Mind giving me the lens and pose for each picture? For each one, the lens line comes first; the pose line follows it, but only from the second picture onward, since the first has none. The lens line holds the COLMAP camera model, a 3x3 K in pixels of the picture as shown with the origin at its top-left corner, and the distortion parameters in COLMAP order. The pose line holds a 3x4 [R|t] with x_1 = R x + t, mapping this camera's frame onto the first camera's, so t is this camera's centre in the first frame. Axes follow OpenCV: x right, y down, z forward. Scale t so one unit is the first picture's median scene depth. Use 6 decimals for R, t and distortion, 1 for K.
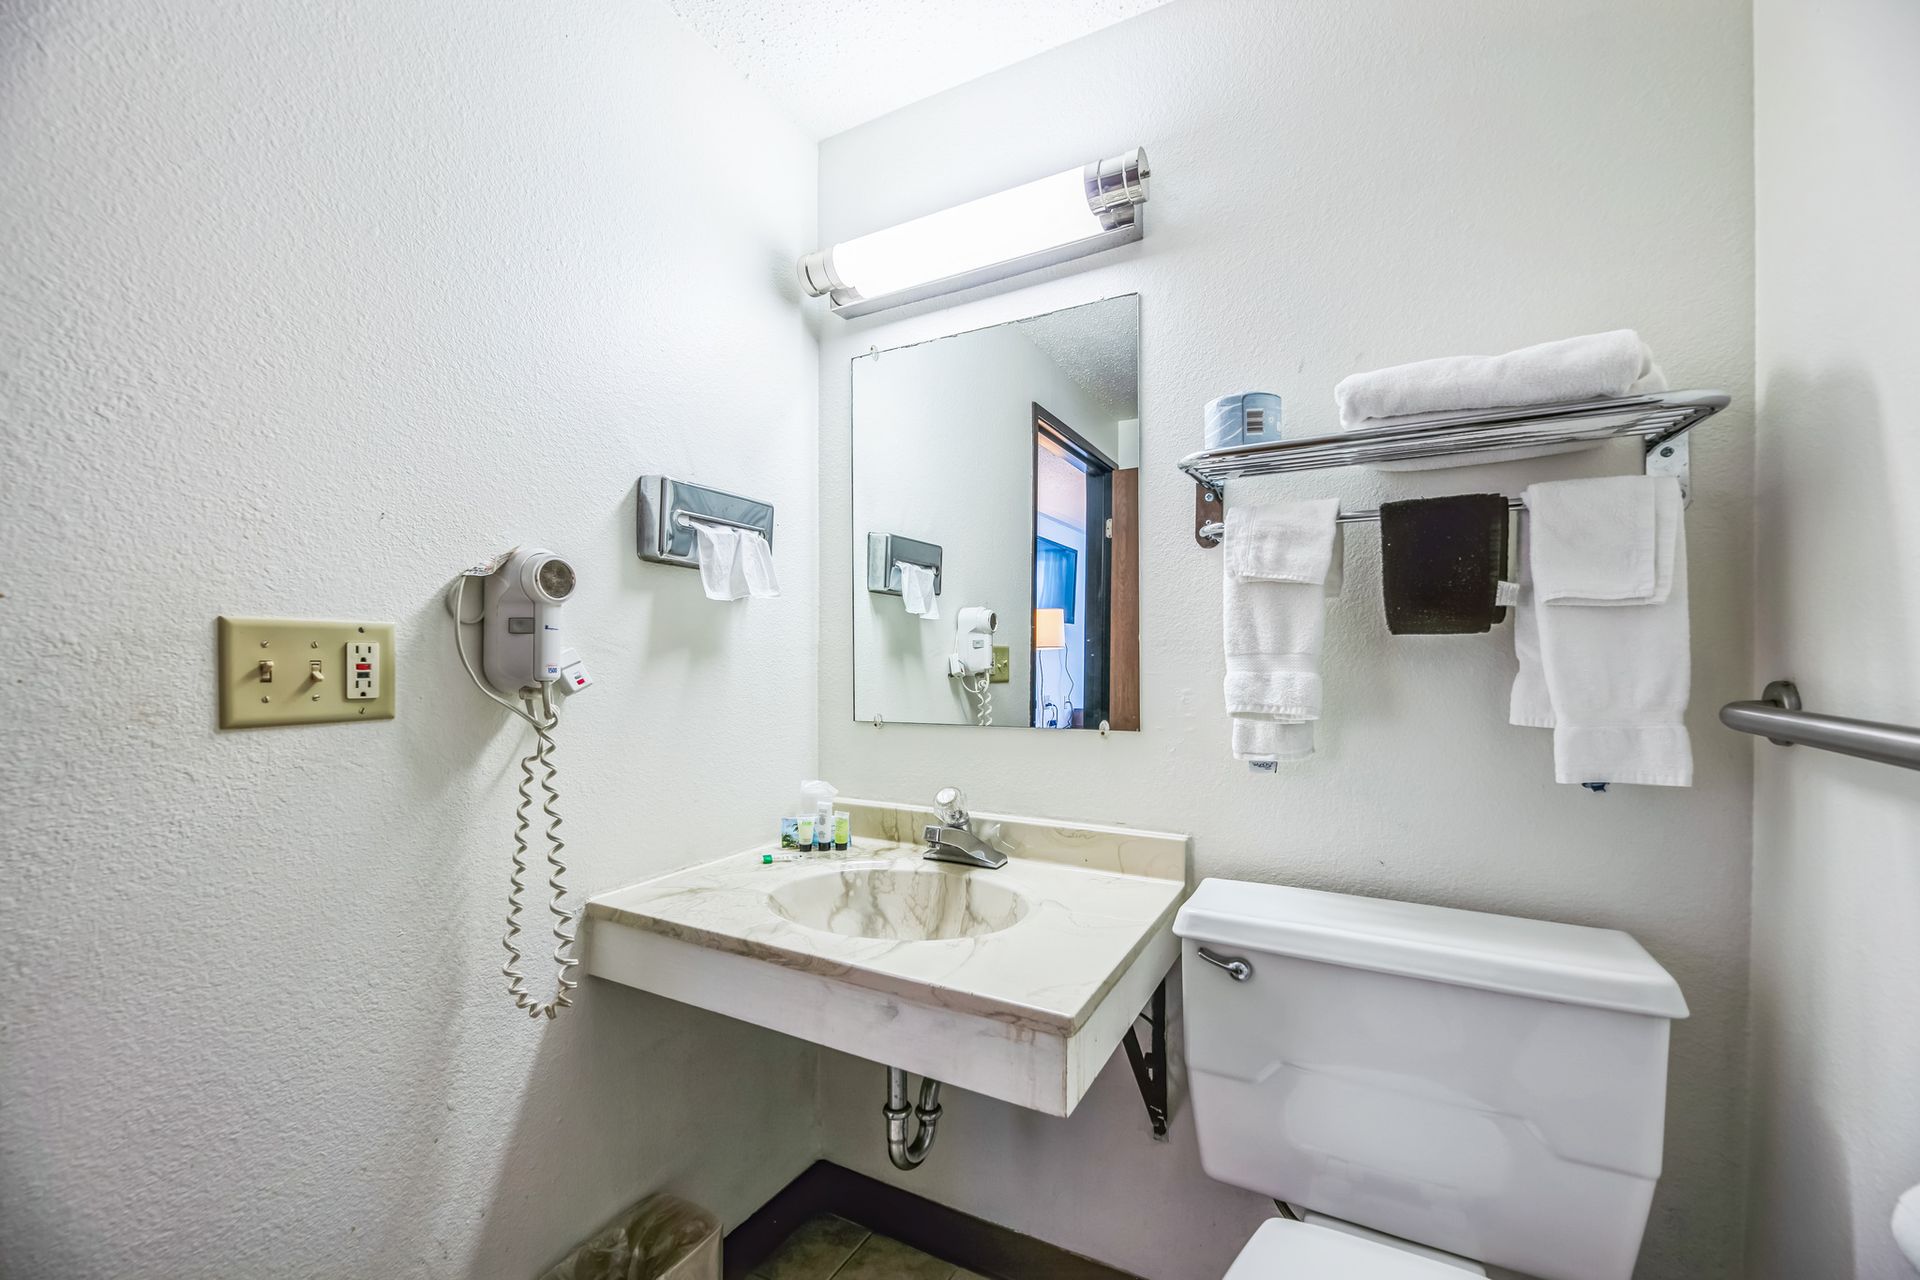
lens RADIAL K [[795.6, 0, 953.2], [0, 795.6, 666.0], [0, 0, 1]] dist [-0.000278, -0.000163]
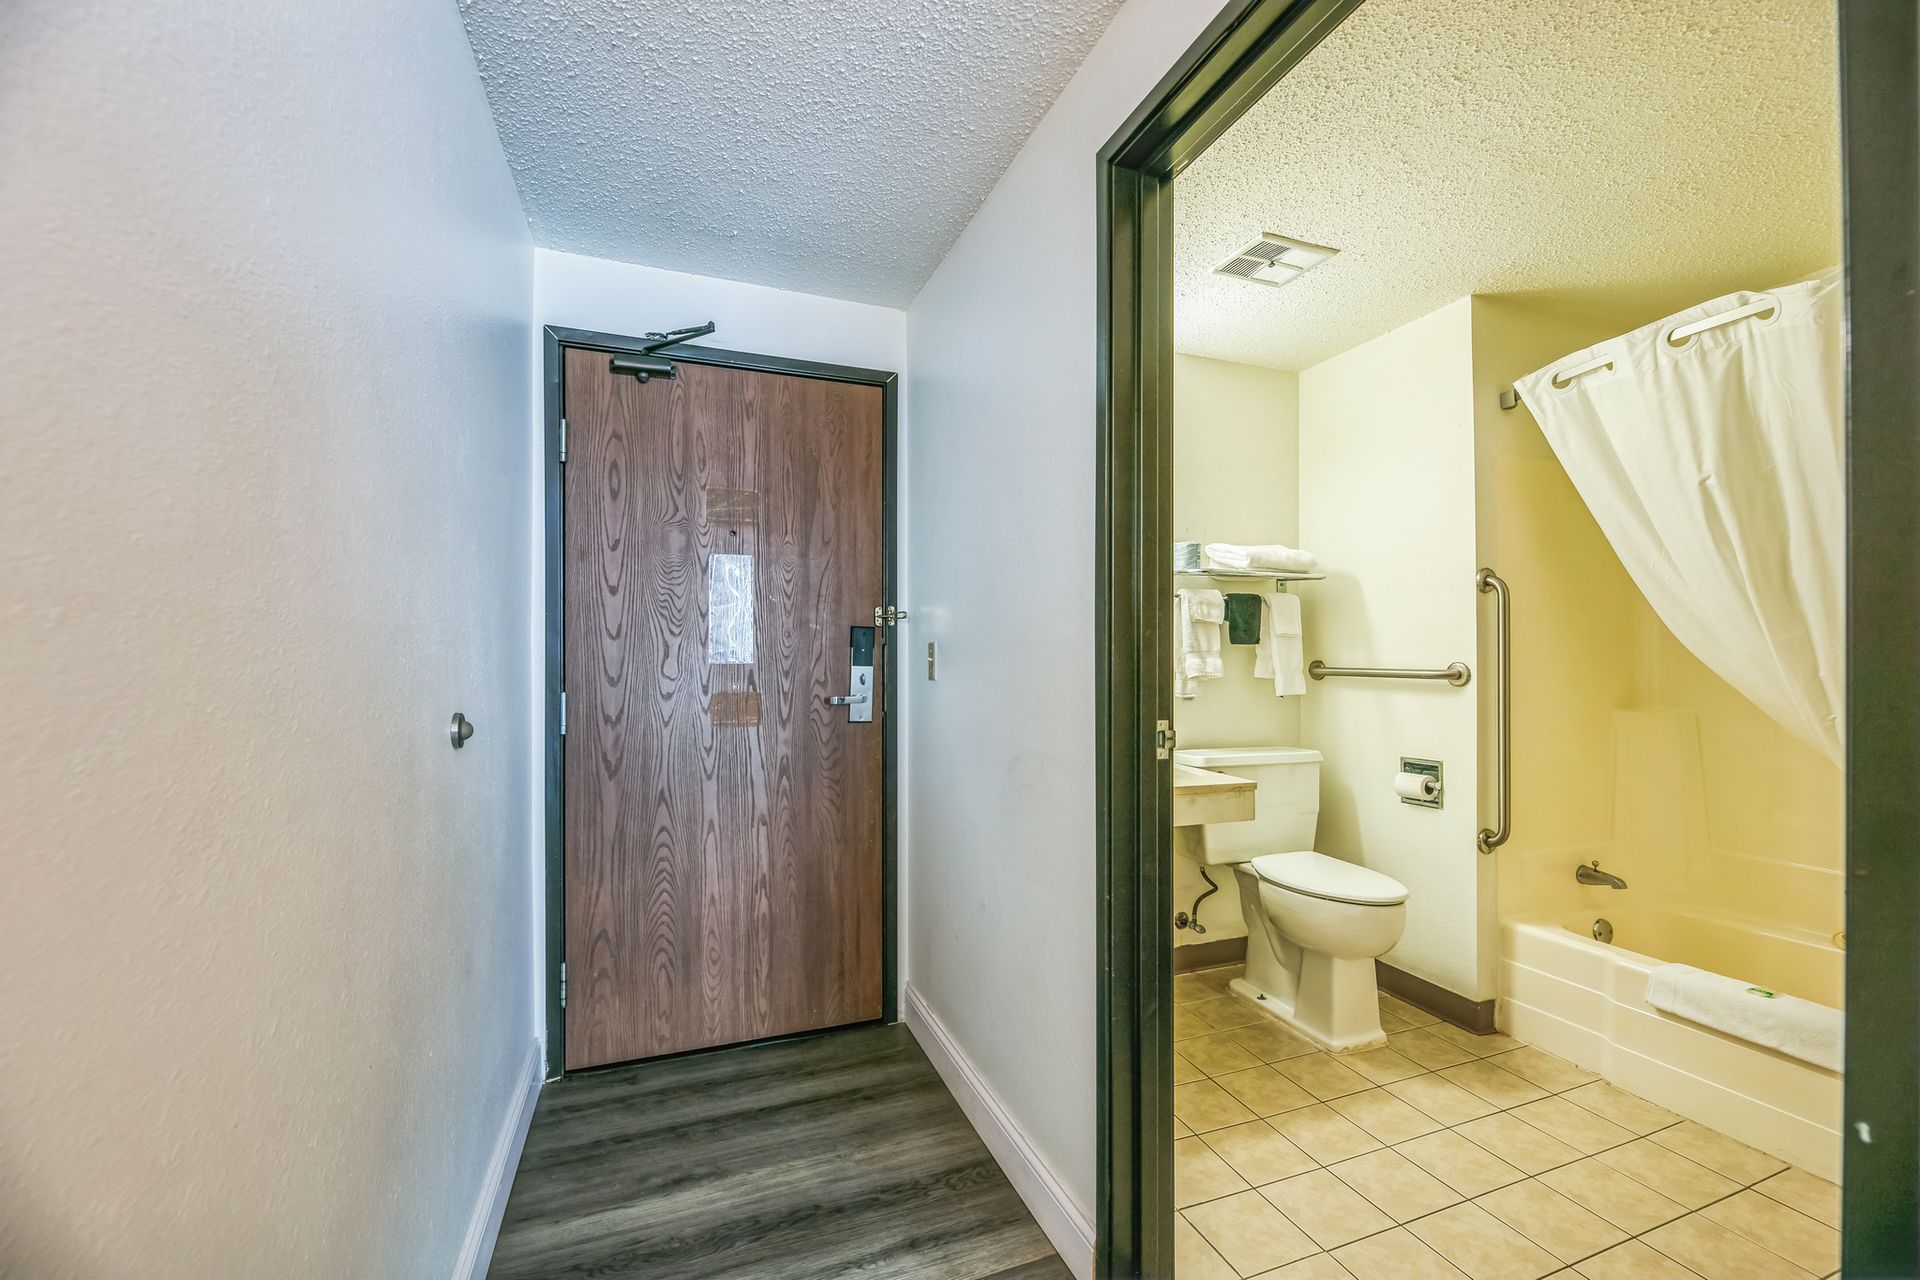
lens RADIAL K [[776.4, 0, 963.0], [0, 776.4, 656.5], [0, 0, 1]] dist [-0.000449, -0.003376]
pose [[0.648002, 0.002459, 0.761635, -1.995856], [0.008461, 0.999910, -0.010427, 0.019660], [-0.761592, 0.013200, 0.647923, 0.022551]]
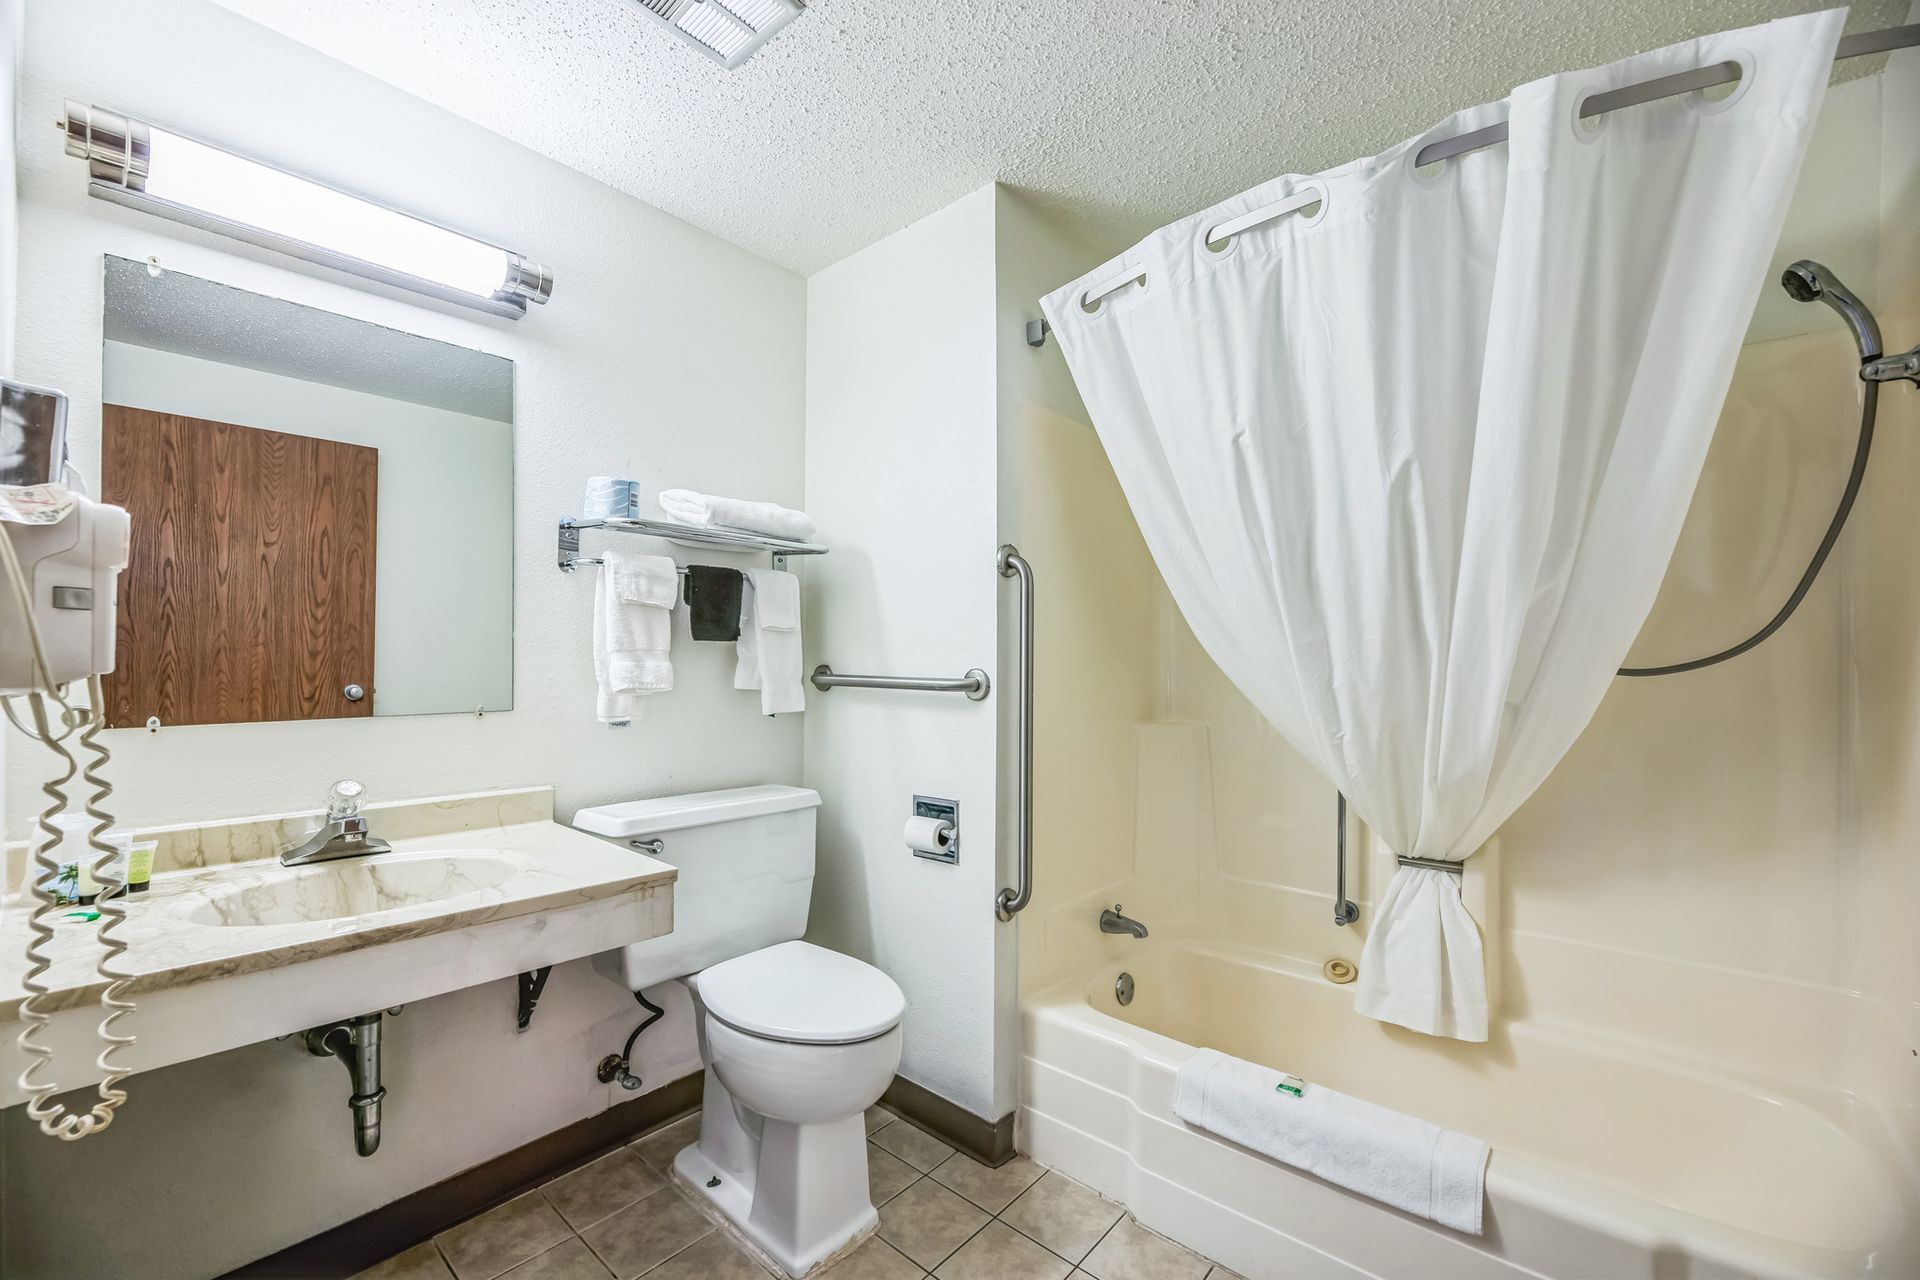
lens RADIAL K [[776.4, 0, 963.0], [0, 776.4, 656.5], [0, 0, 1]] dist [-0.000449, -0.003376]
pose [[0.206346, 0.008804, 0.978439, -1.023286], [0.003658, 0.999946, -0.009769, 0.014828], [-0.978472, 0.005595, 0.206303, 0.066792]]
